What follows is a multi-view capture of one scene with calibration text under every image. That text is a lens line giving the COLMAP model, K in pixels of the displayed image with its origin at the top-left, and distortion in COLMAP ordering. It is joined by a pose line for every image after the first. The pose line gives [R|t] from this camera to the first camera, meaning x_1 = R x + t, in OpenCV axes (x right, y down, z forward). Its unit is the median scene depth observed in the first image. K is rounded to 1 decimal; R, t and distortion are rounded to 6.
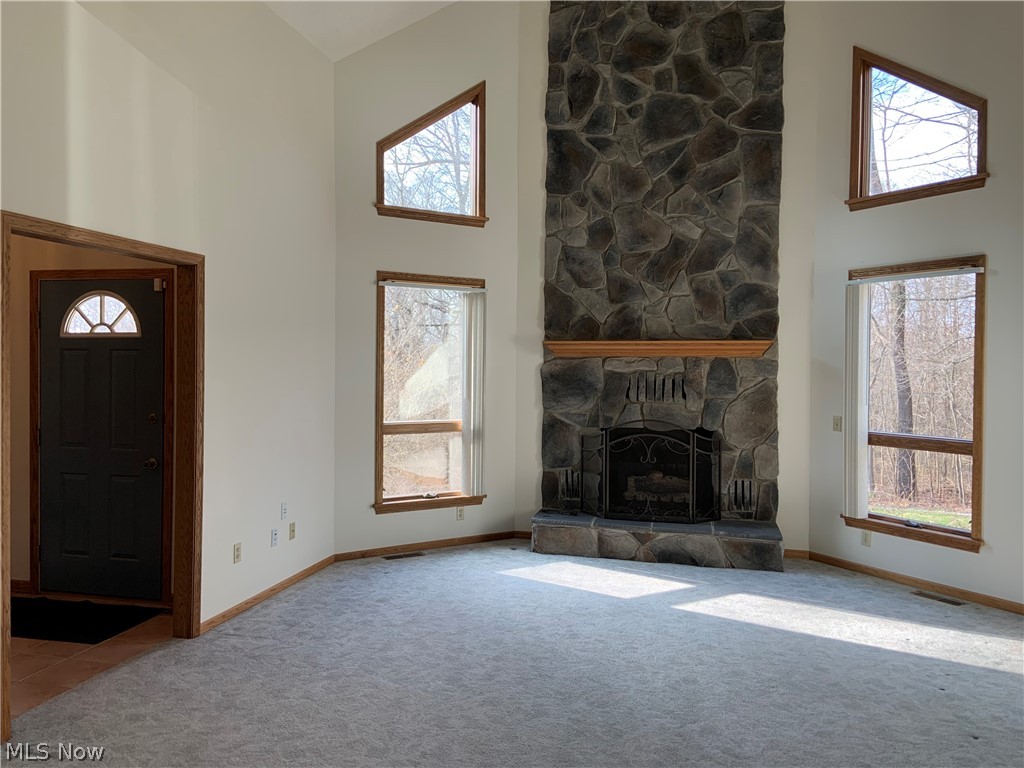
lens RADIAL K [[755.4, 0, 512.0], [0, 755.4, 384.0], [0, 0, 1]] dist [0.133624, -0.154940]
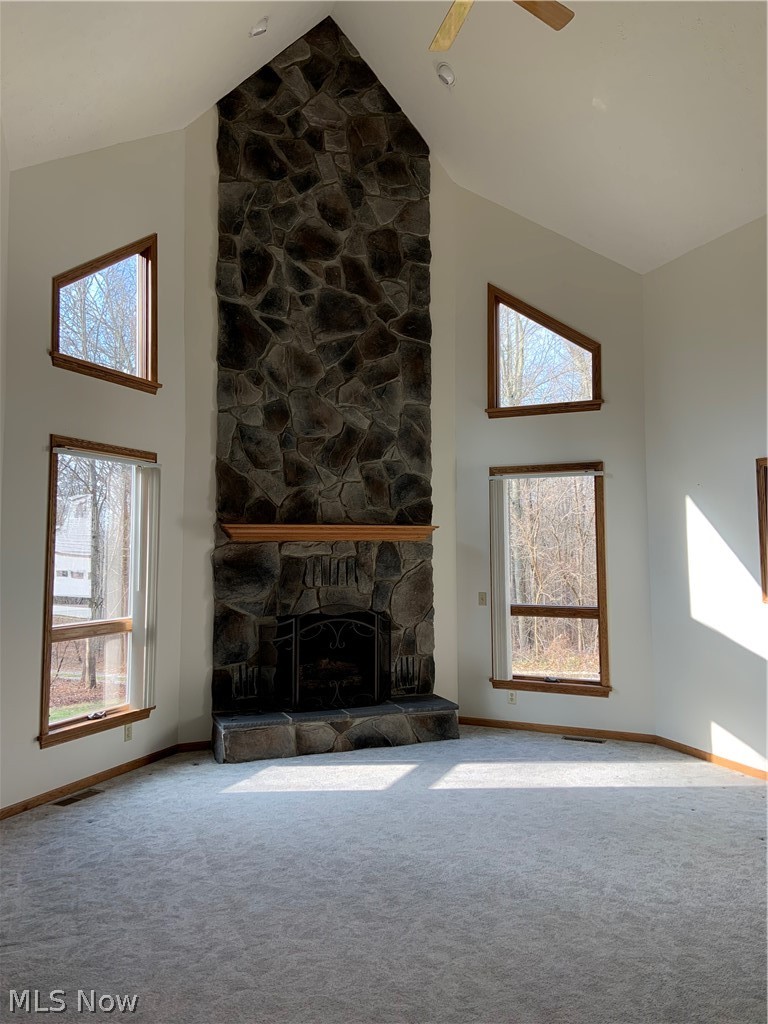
lens RADIAL K [[755.4, 0, 382.5], [0, 755.4, 506.8], [0, 0, 1]] dist [0.133624, -0.154940]
pose [[0.815875, 0.022971, 0.577772, -0.342748], [0.025026, 0.996871, -0.074973, -0.004220], [-0.577687, 0.075628, 0.812748, 0.146522]]
